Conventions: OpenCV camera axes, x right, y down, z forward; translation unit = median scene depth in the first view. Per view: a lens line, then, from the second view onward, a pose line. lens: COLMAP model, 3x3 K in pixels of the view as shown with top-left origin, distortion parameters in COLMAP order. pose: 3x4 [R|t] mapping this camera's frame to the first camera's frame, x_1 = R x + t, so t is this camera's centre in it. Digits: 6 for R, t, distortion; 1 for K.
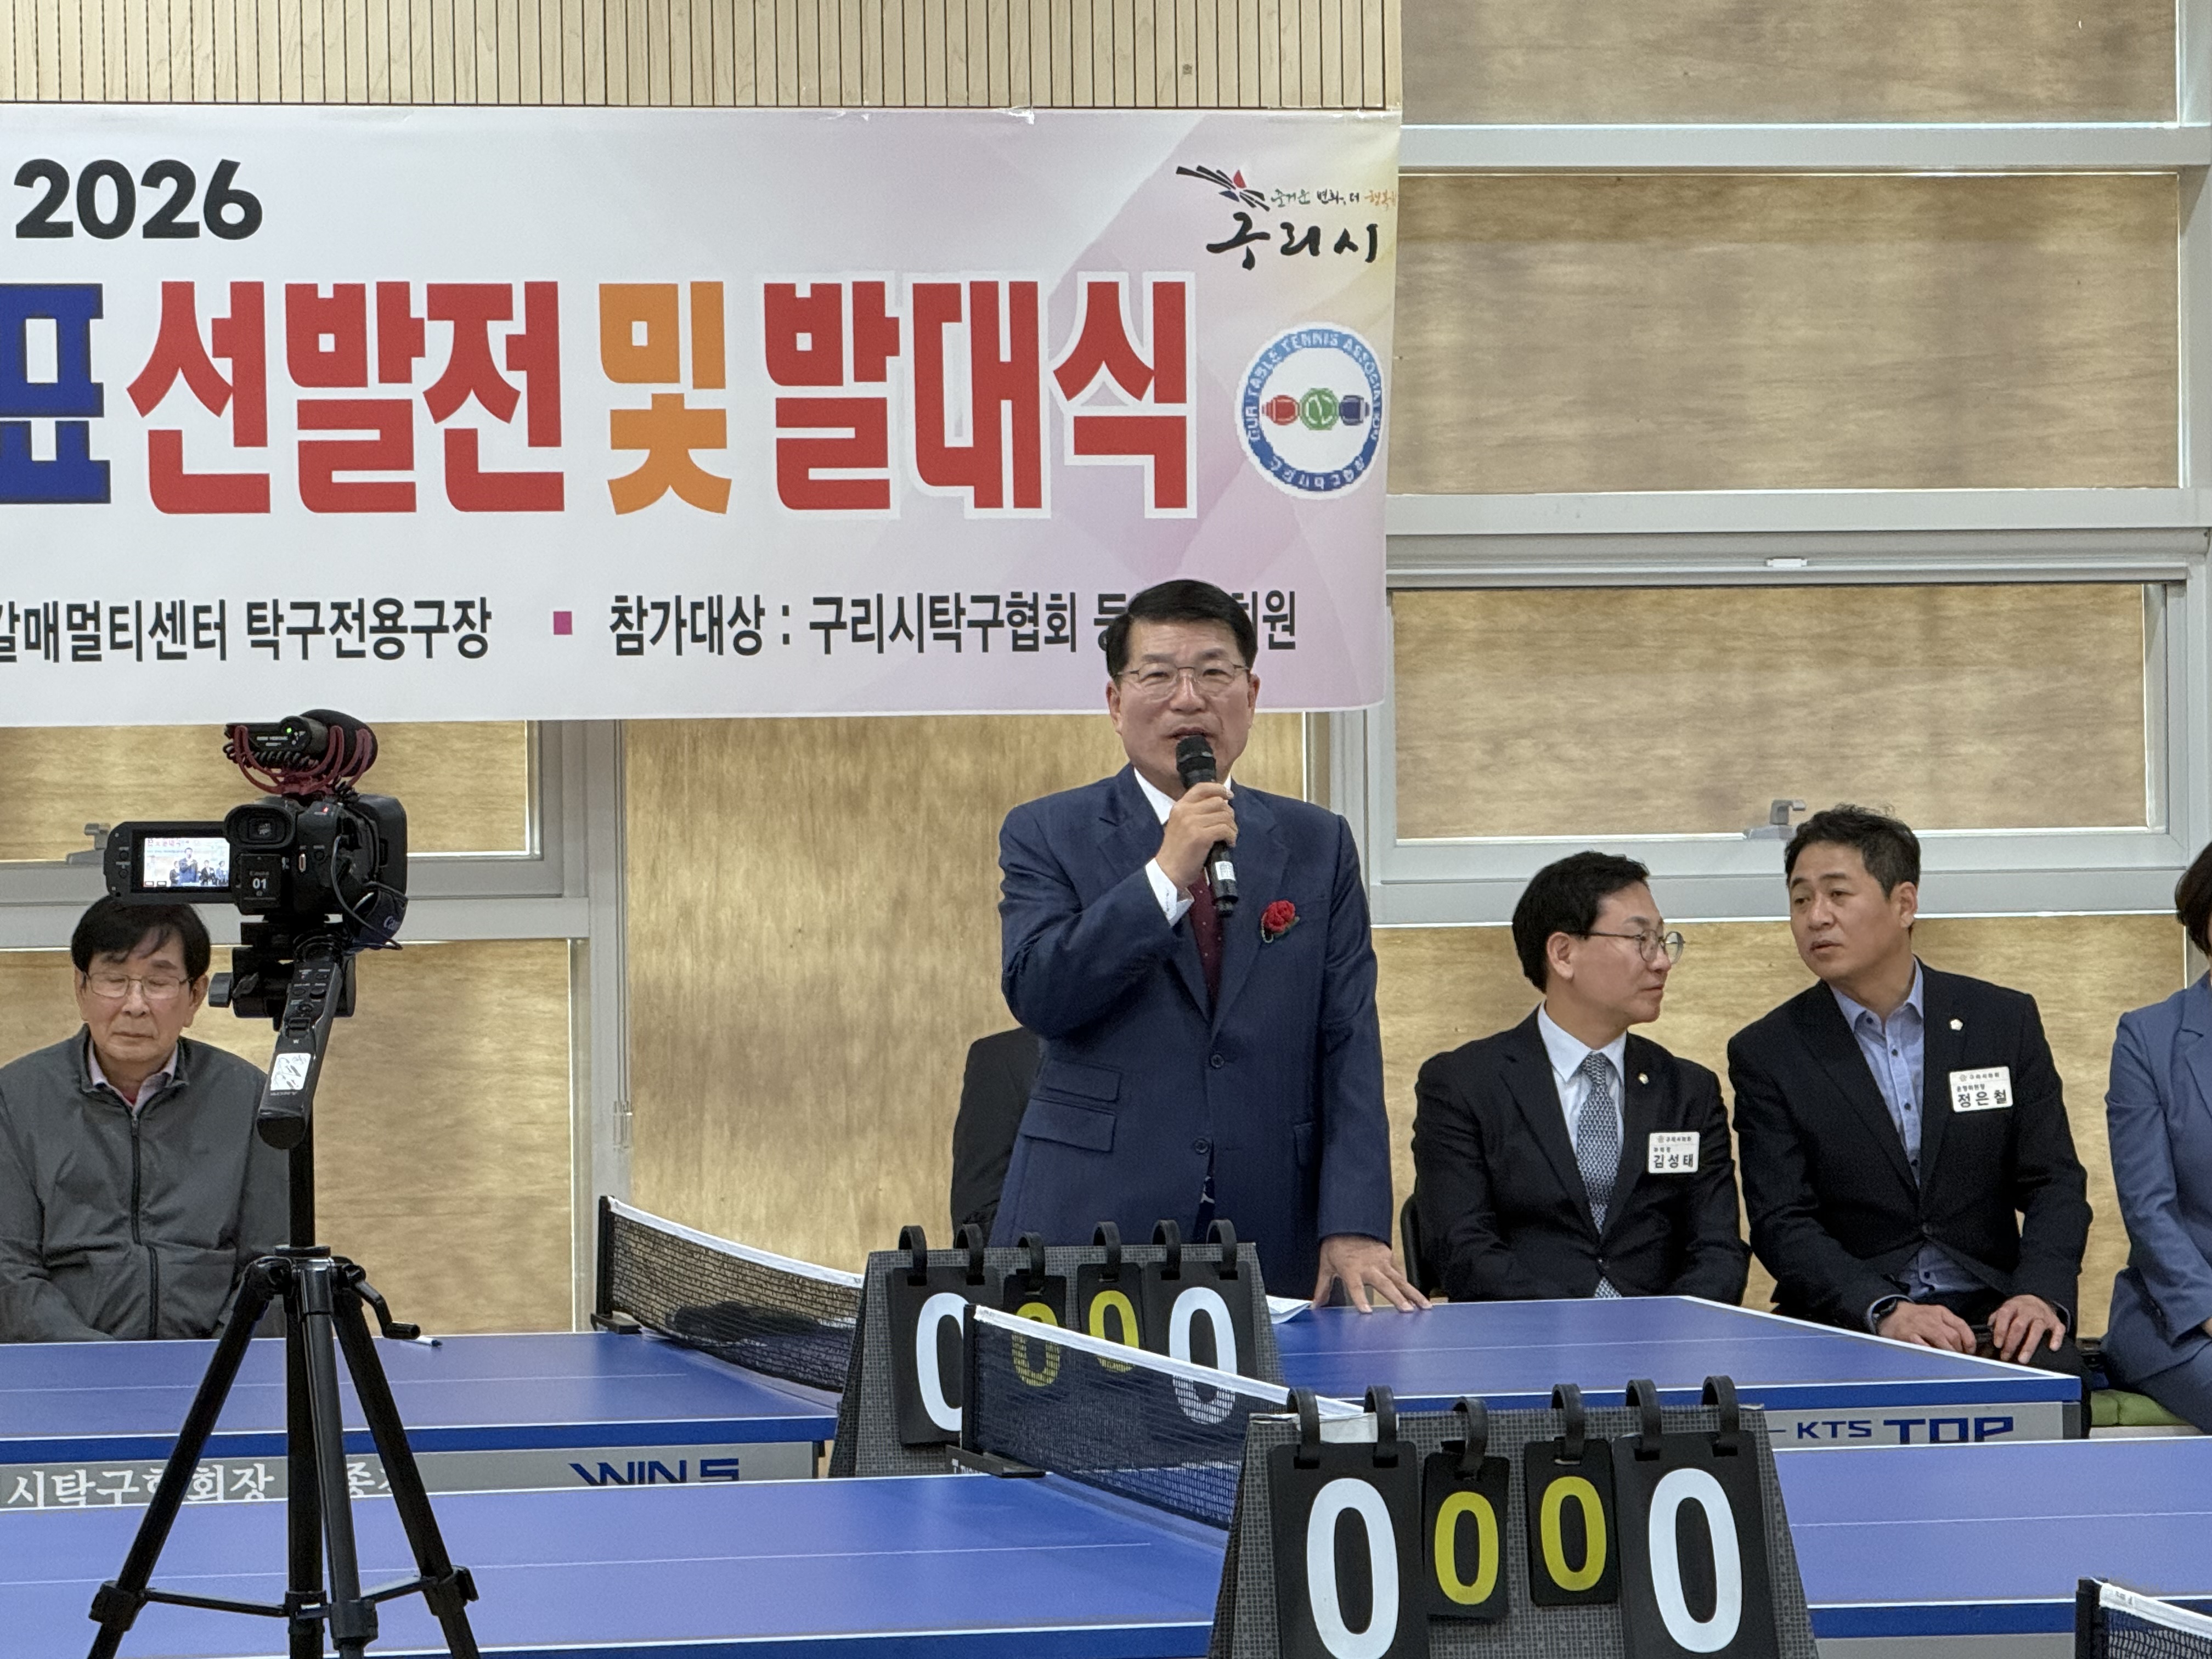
lens RADIAL K [[8986.2, 0, 1106.0], [0, 8986.2, 829.5], [0, 0, 1]] dist [0.243536, 0.170867]
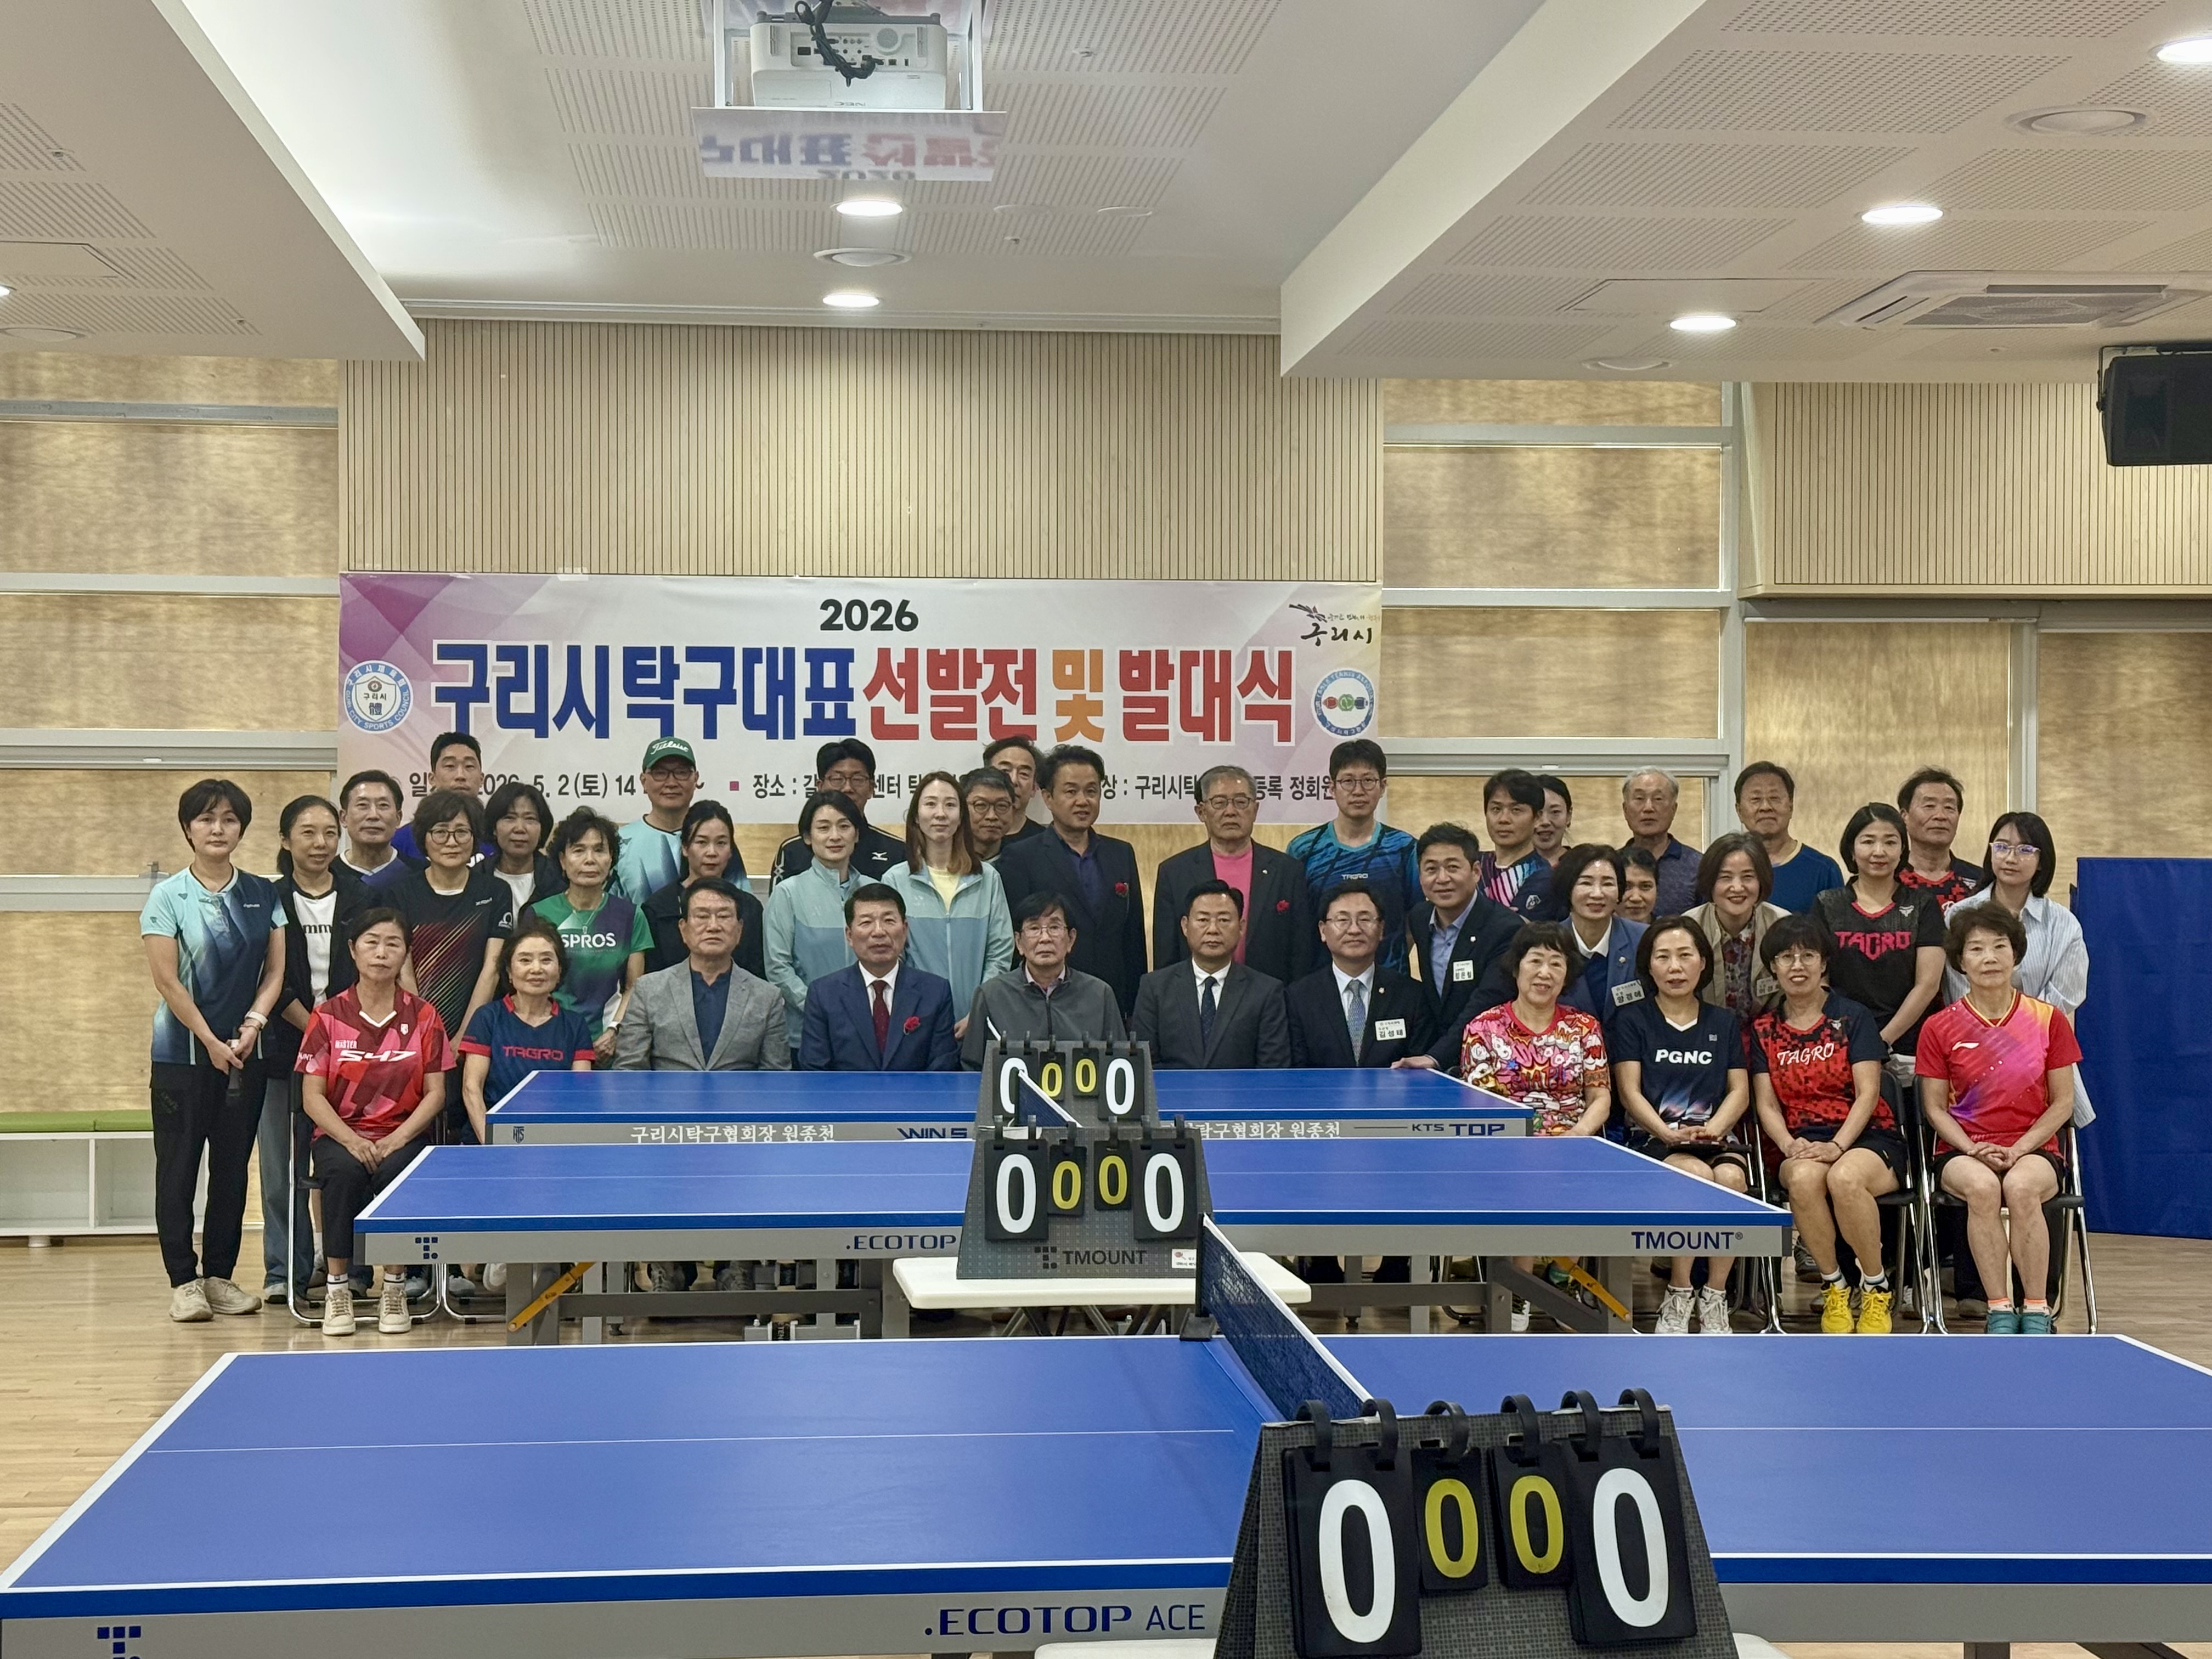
lens RADIAL K [[3435.9, 0, 1106.0], [0, 3435.9, 829.5], [0, 0, 1]] dist [0.149124, 0.069524]
pose [[0.990641, 0.015266, -0.135636, 0.087685], [-0.016501, 0.999832, -0.007980, -0.003256], [0.135492, 0.010143, 0.990727, 0.054801]]
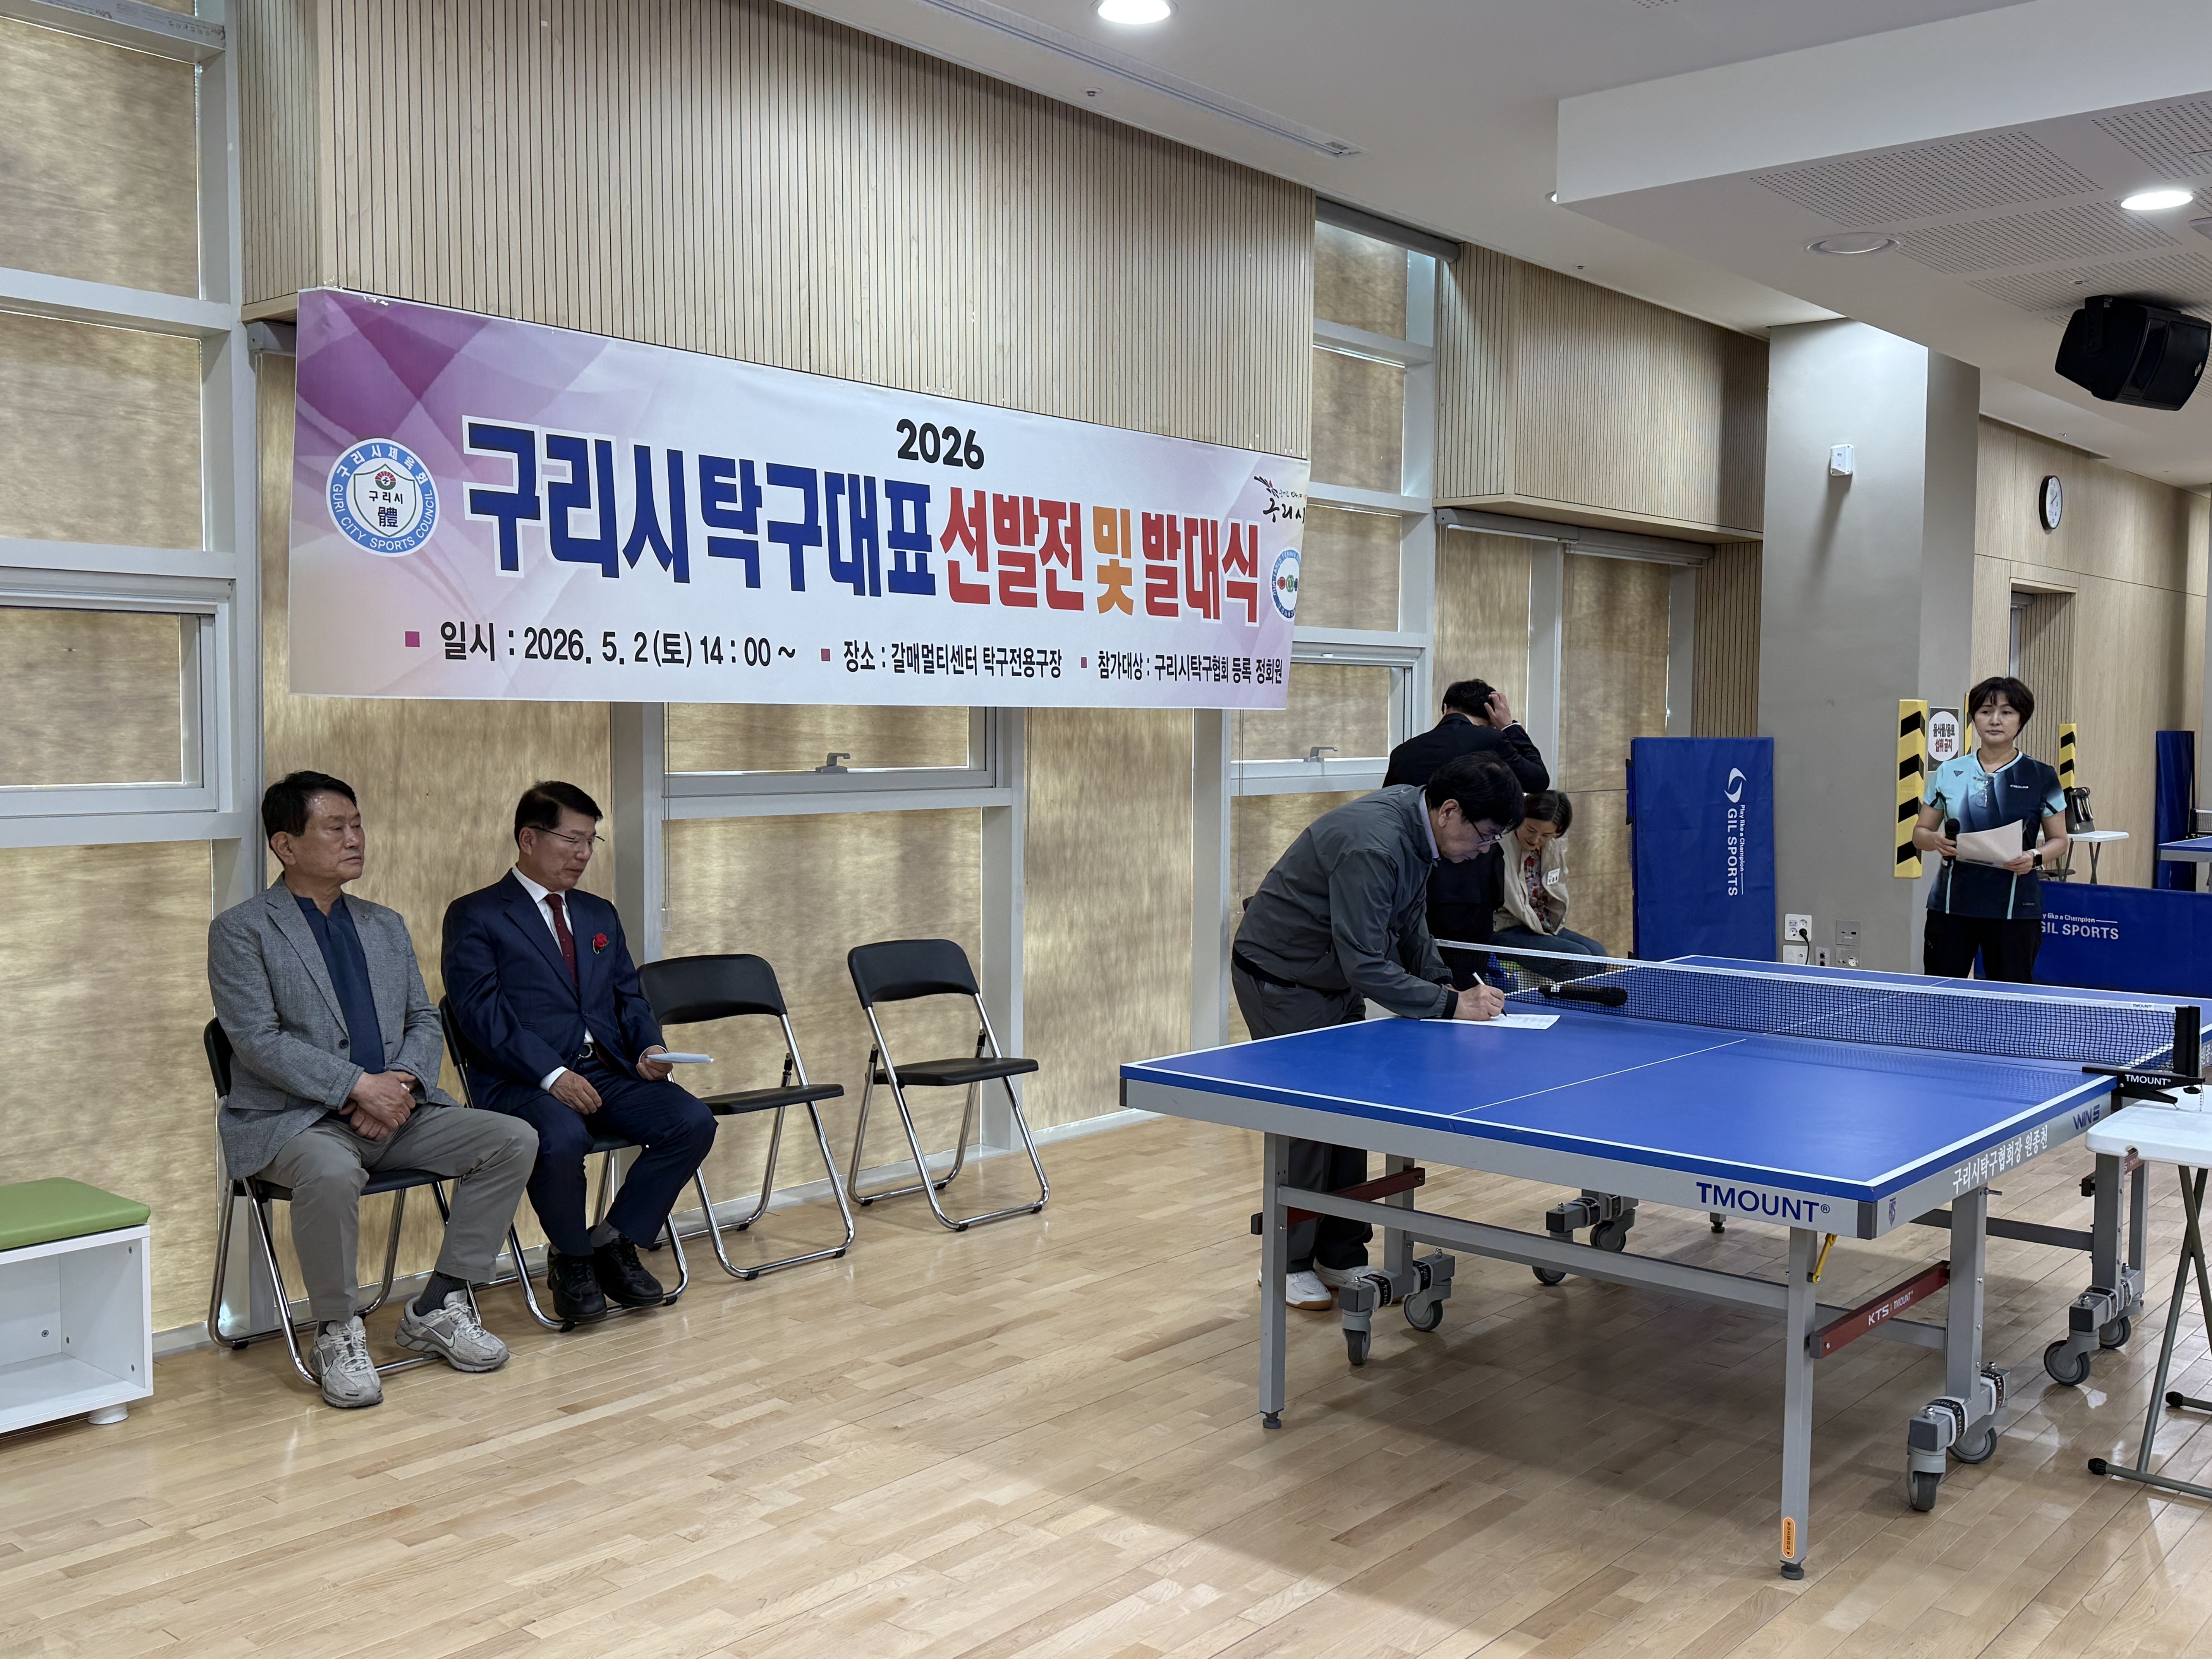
lens RADIAL K [[2031.1, 0, 1106.0], [0, 2031.1, 829.5], [0, 0, 1]] dist [0.193900, -0.383298]
pose [[0.807277, -0.015836, 0.589960, -0.340779], [-0.008667, 0.999214, 0.038682, -0.001719], [-0.590108, -0.036340, 0.806506, 0.591377]]
